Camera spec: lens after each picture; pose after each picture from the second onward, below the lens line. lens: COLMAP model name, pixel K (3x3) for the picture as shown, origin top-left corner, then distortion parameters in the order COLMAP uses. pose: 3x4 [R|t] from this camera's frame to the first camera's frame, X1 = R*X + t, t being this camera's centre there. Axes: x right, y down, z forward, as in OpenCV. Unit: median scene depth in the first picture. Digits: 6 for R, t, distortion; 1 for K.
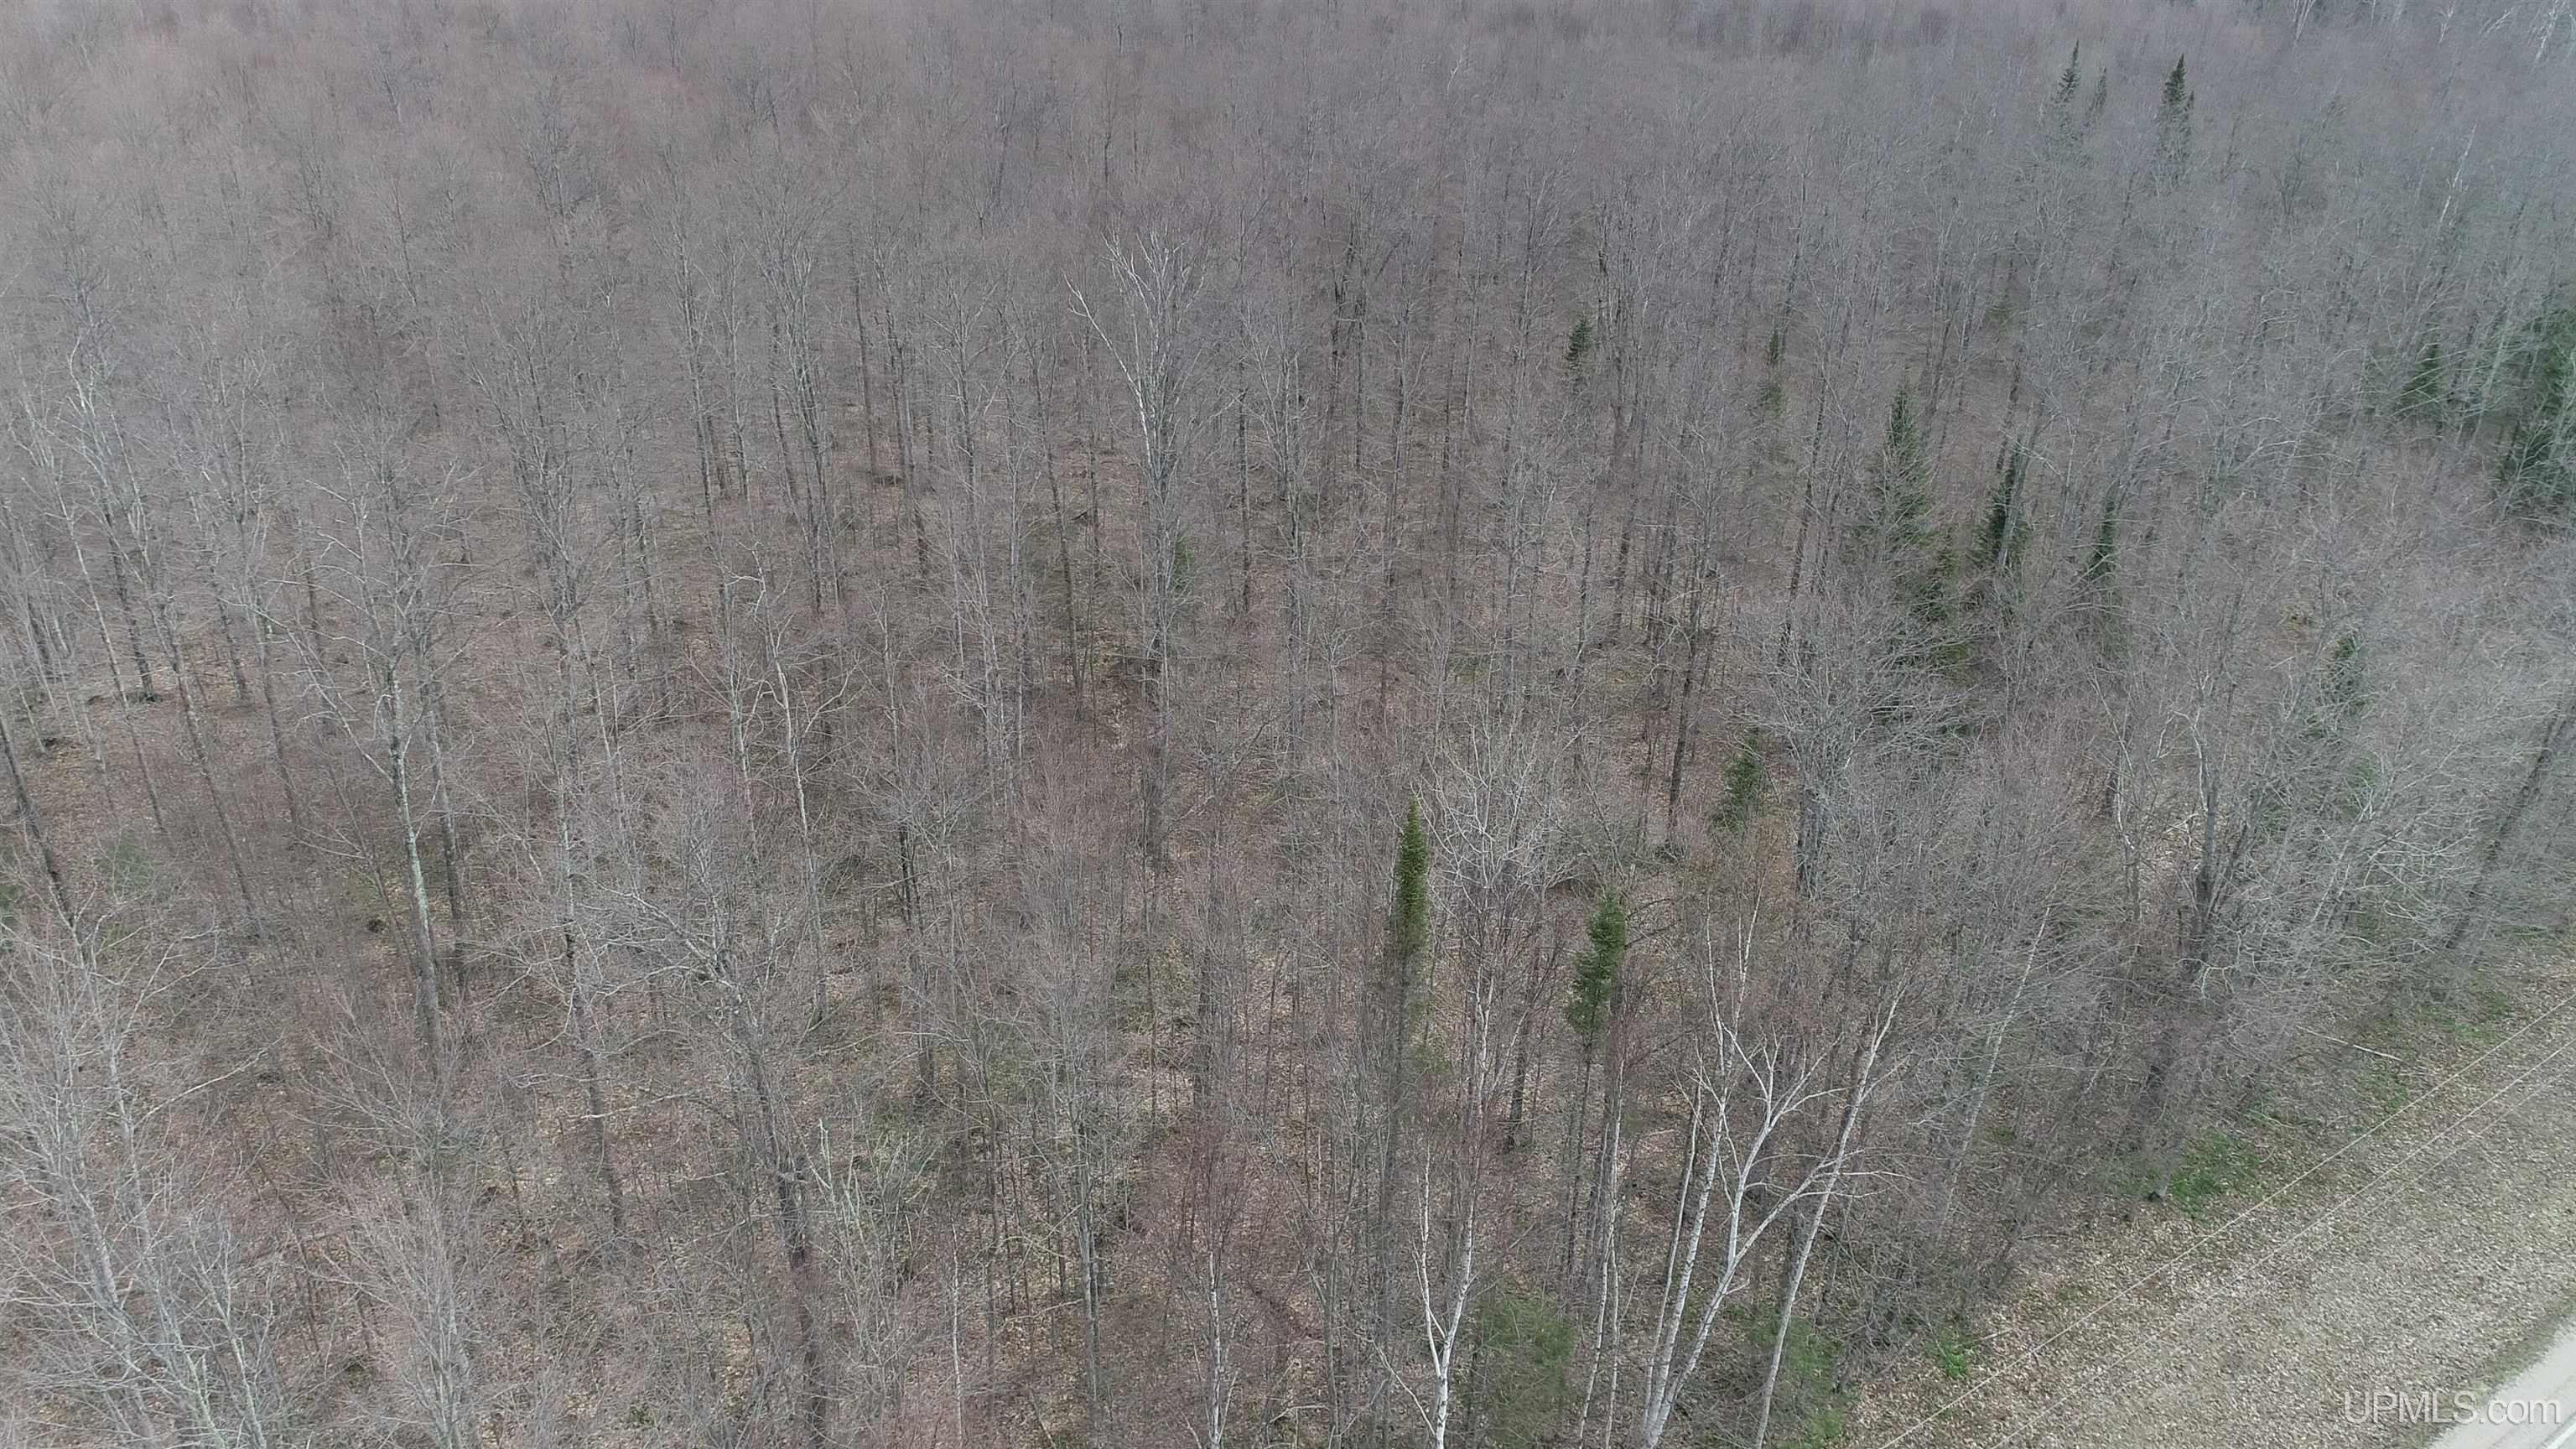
lens RADIAL K [[1787.7, 0, 1250.6], [0, 1787.7, 718.7], [0, 0, 1]] dist [-0.004488, 0.003931]
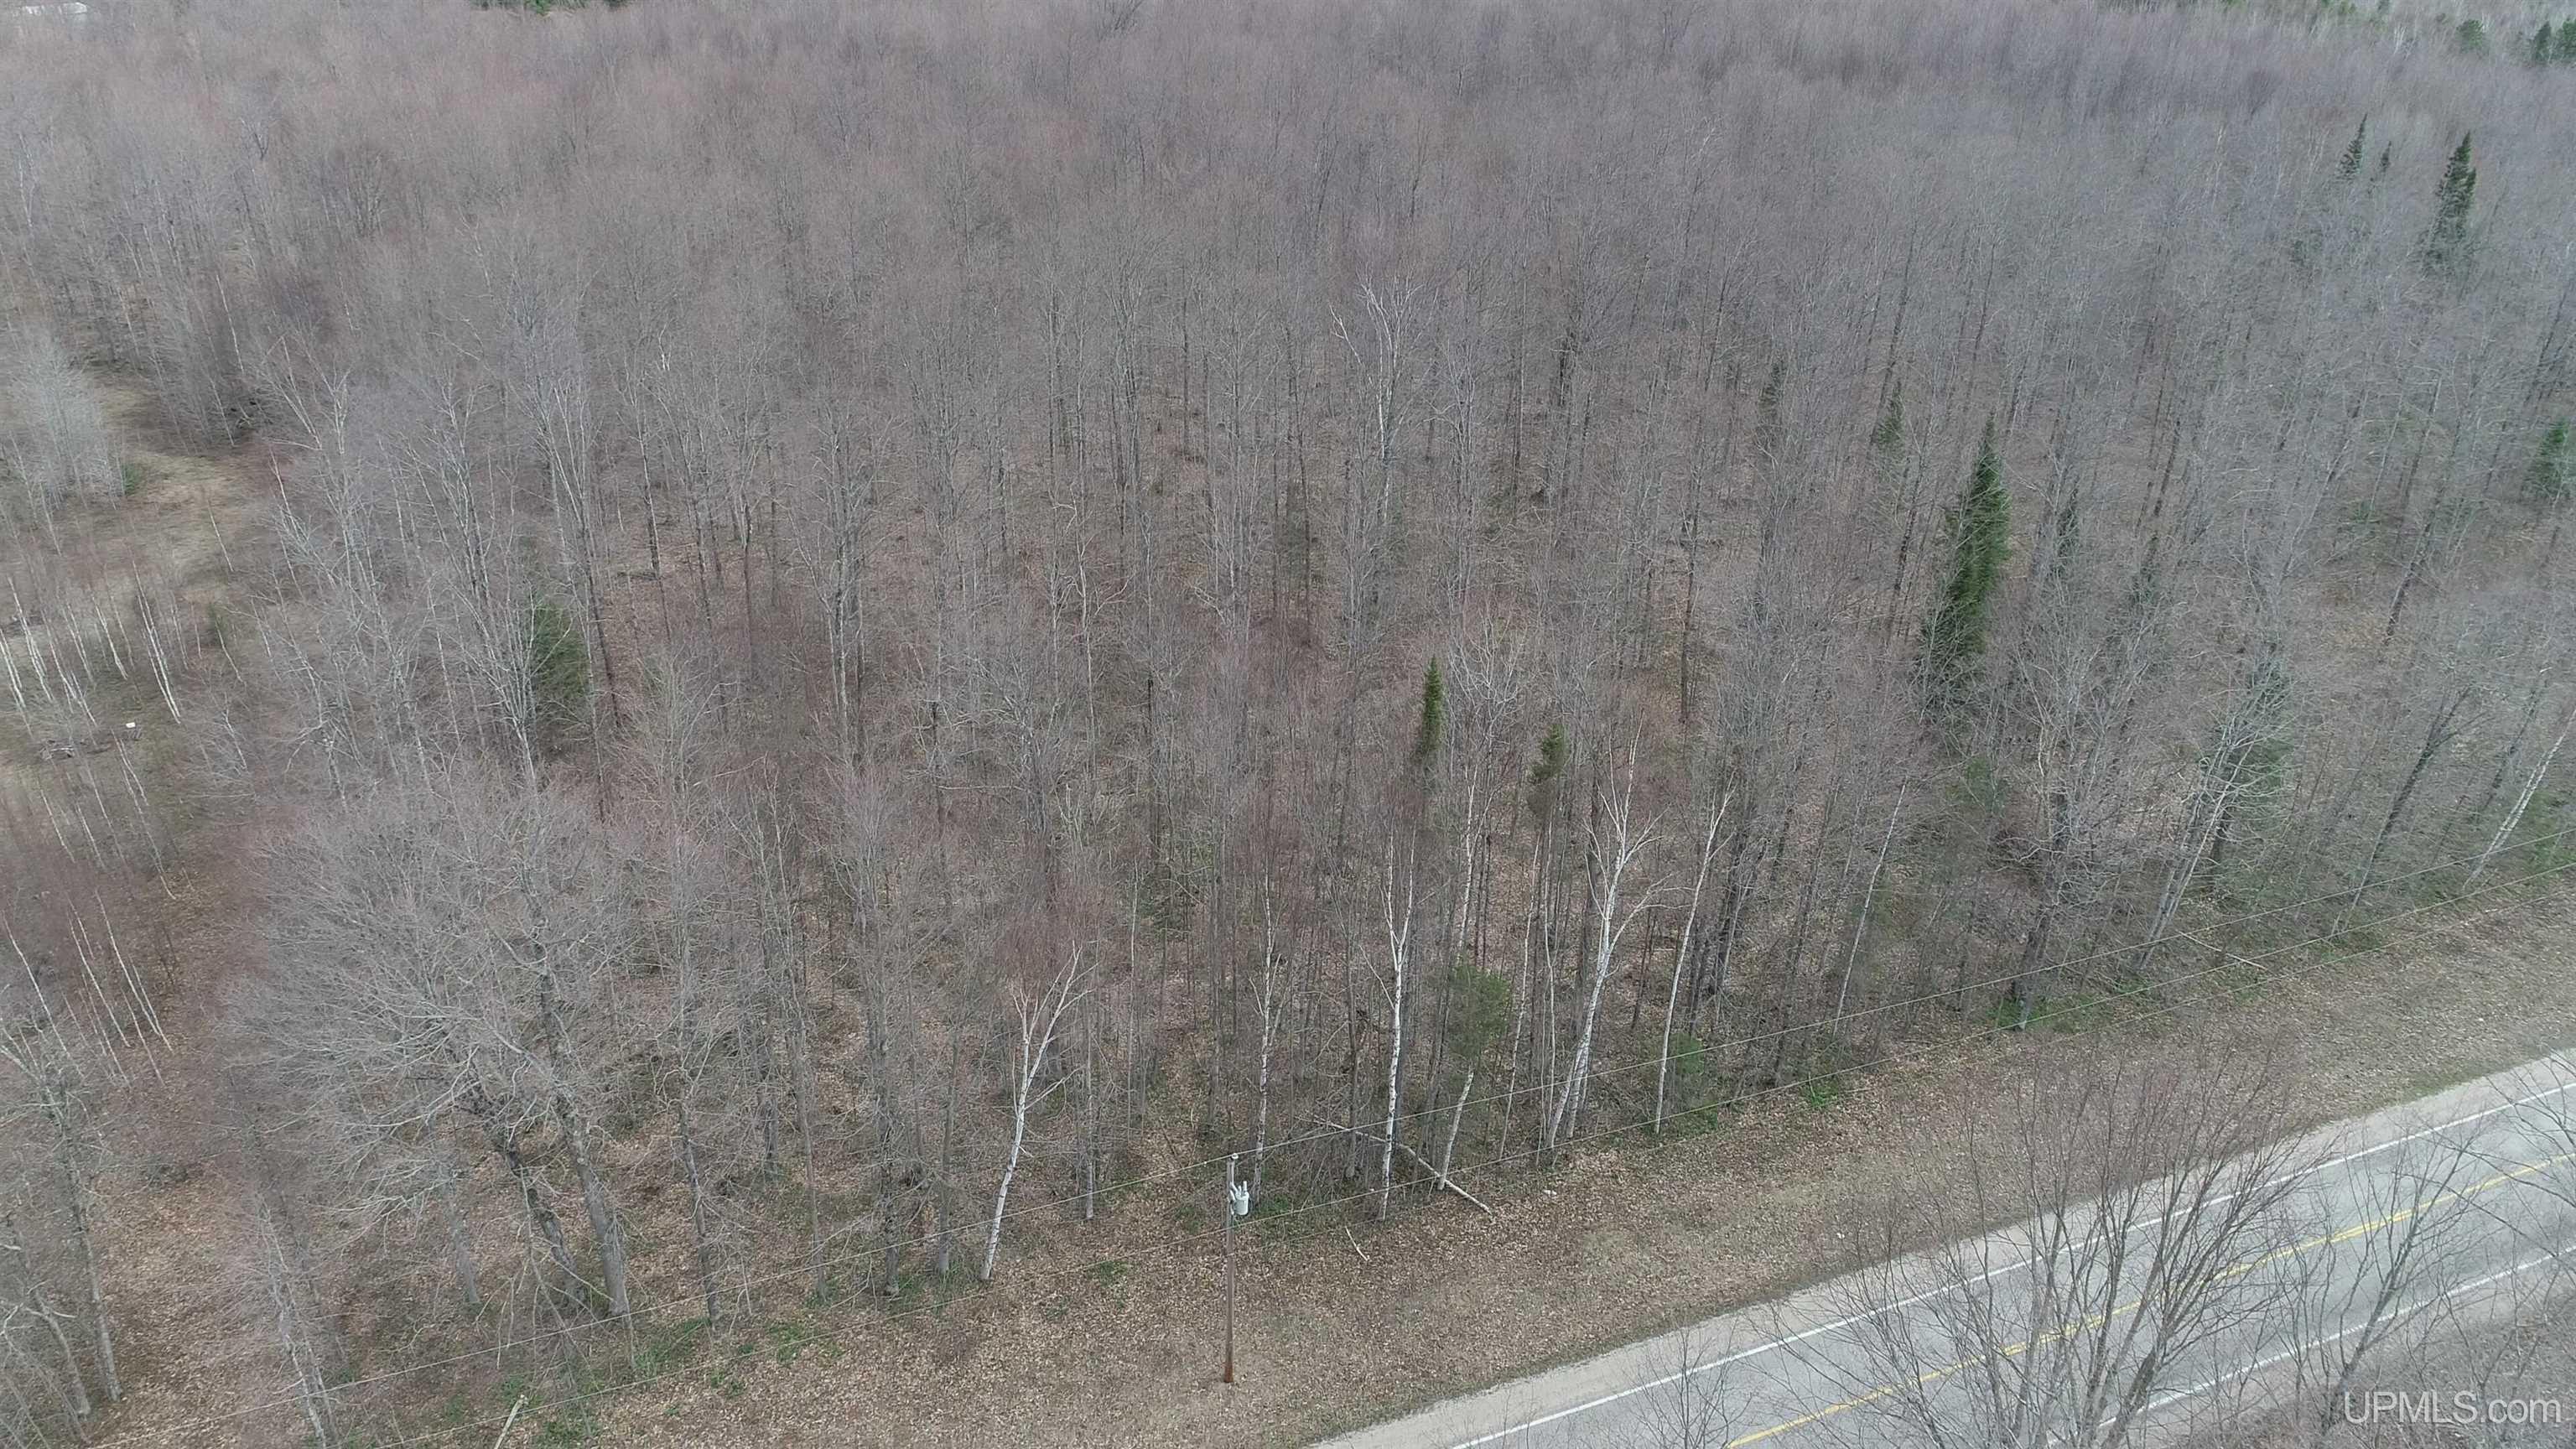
lens RADIAL K [[1787.7, 0, 1250.6], [0, 1787.7, 718.7], [0, 0, 1]] dist [-0.004488, 0.003931]
pose [[0.979139, 0.088737, -0.182792, 0.127795], [-0.089416, 0.995984, 0.004538, 0.062317], [0.182460, 0.011902, 0.983141, -0.353744]]
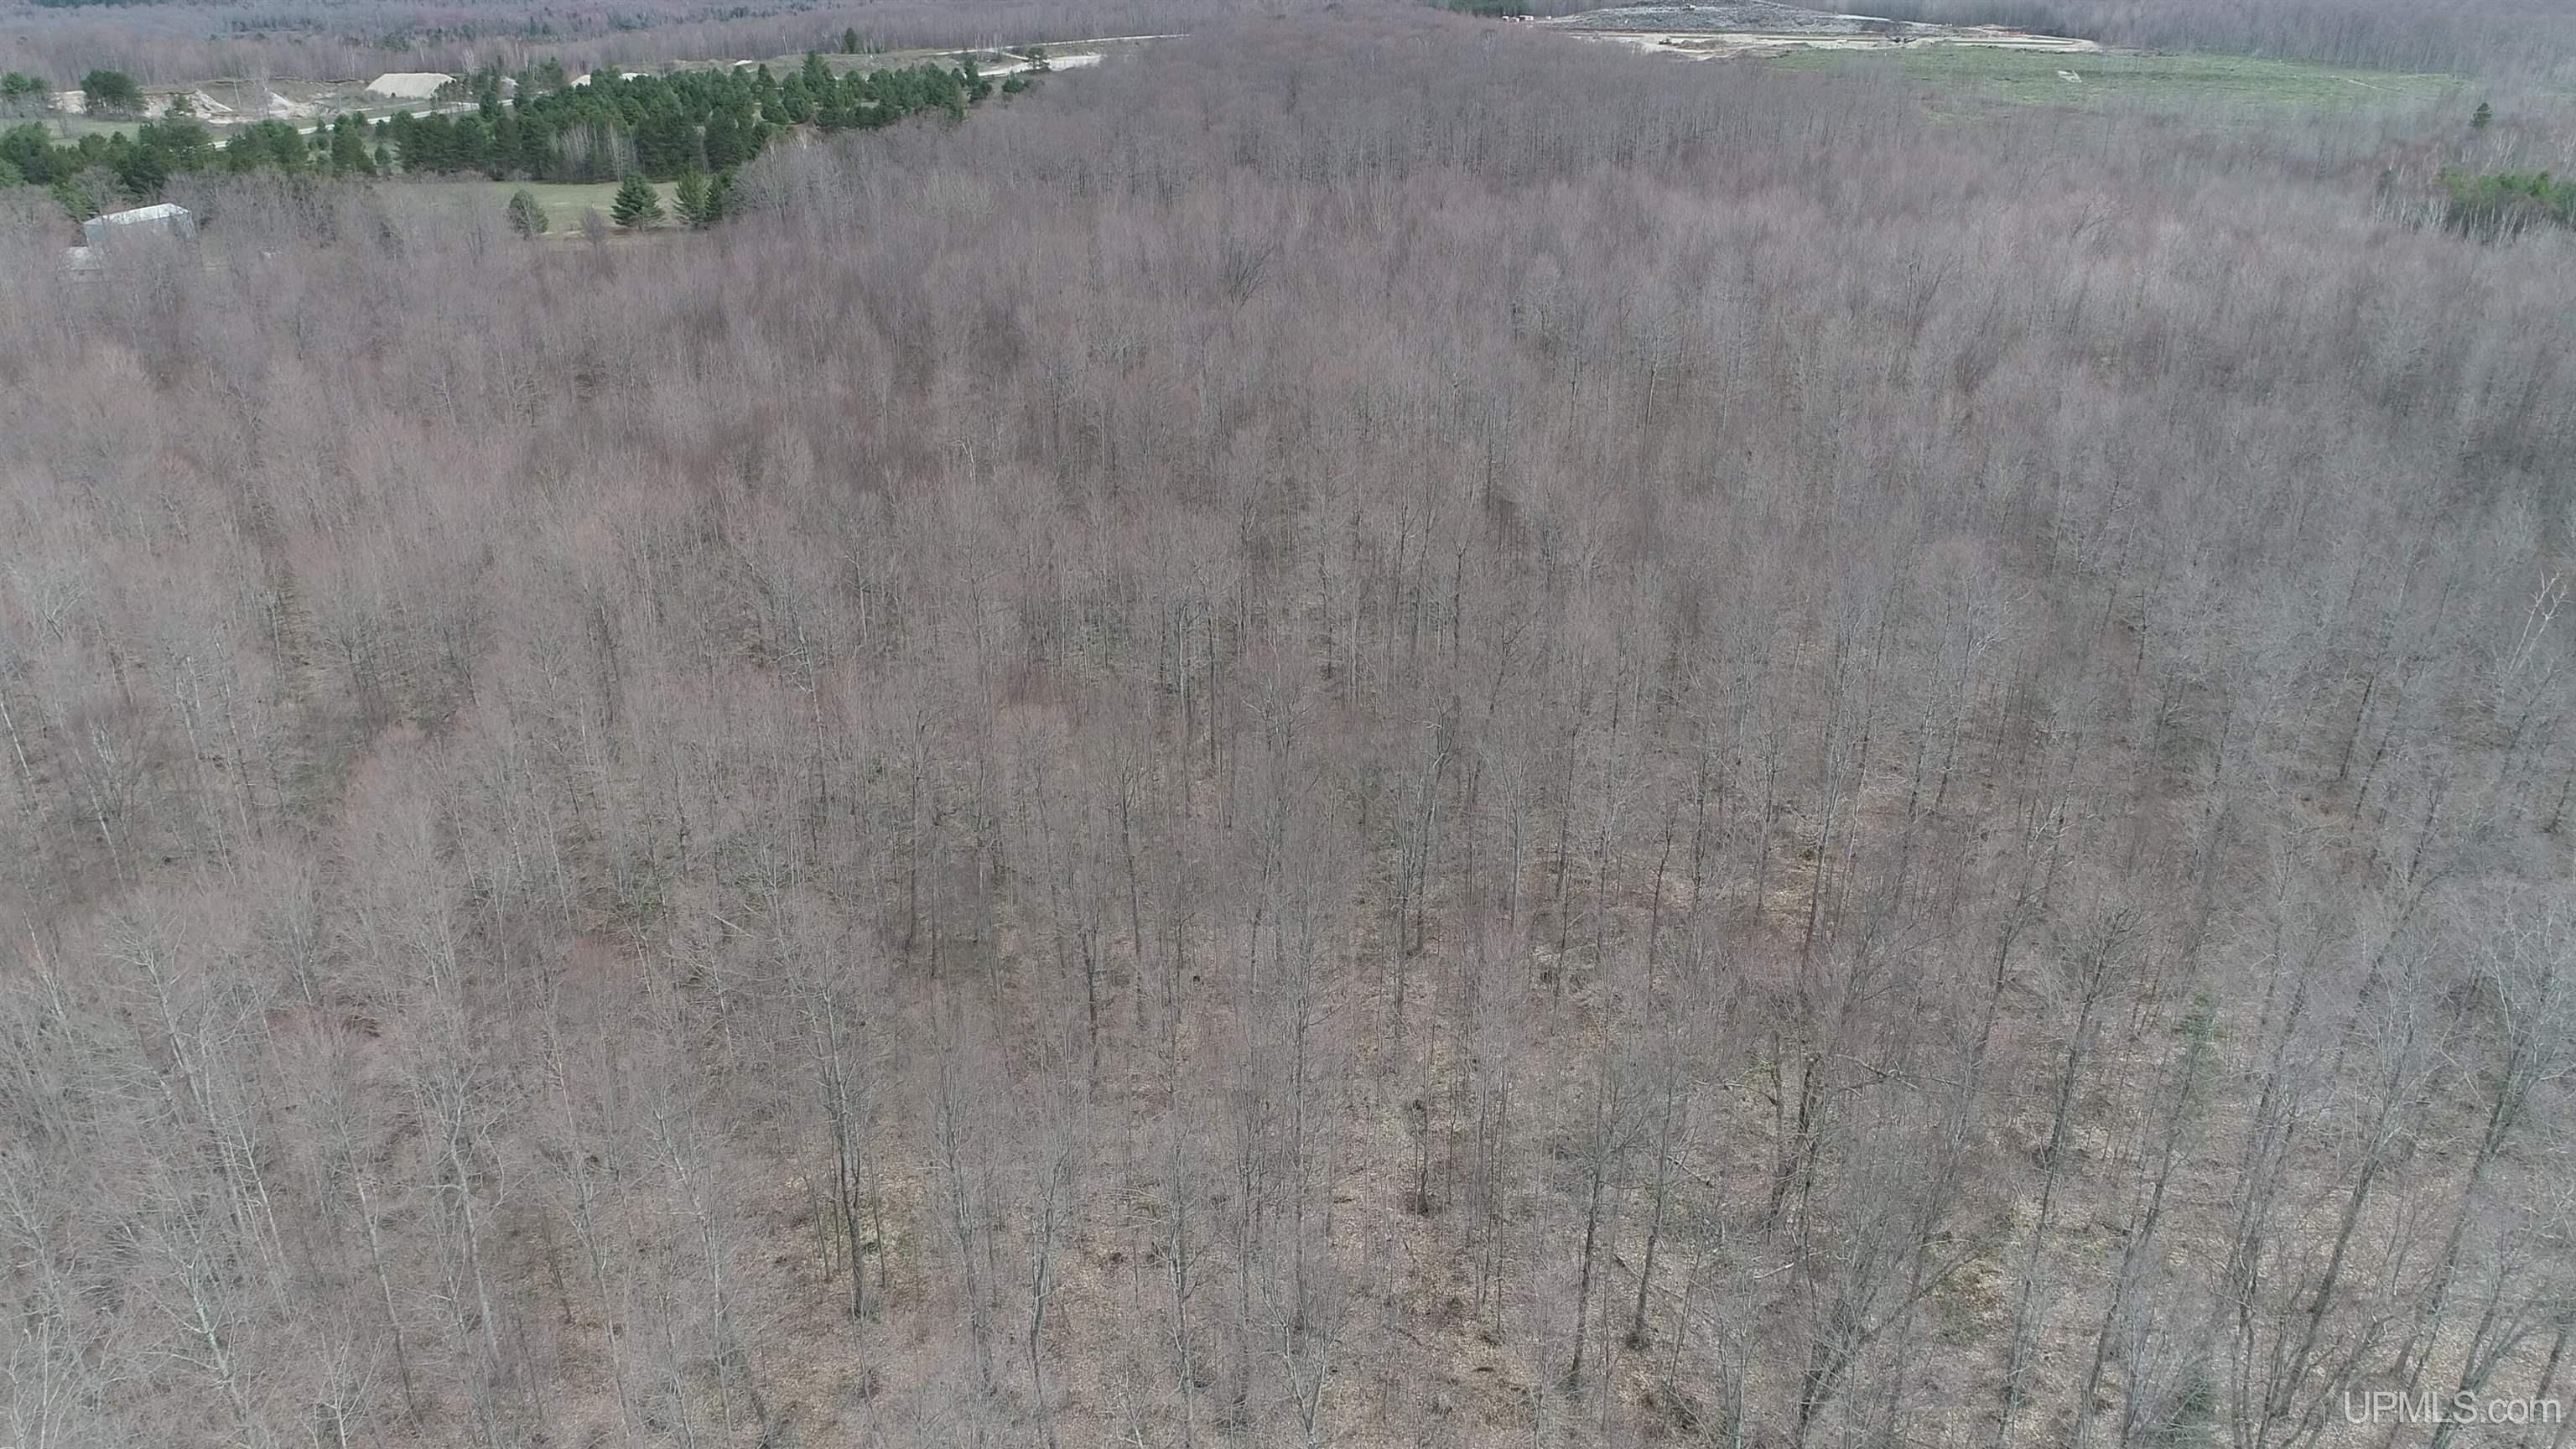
lens RADIAL K [[1787.7, 0, 1250.6], [0, 1787.7, 718.7], [0, 0, 1]] dist [-0.004488, 0.003931]
pose [[0.953035, 0.108492, -0.282761, 0.002221], [-0.116487, 0.993125, -0.011568, -0.750603], [0.279562, 0.043963, 0.959121, 0.473194]]
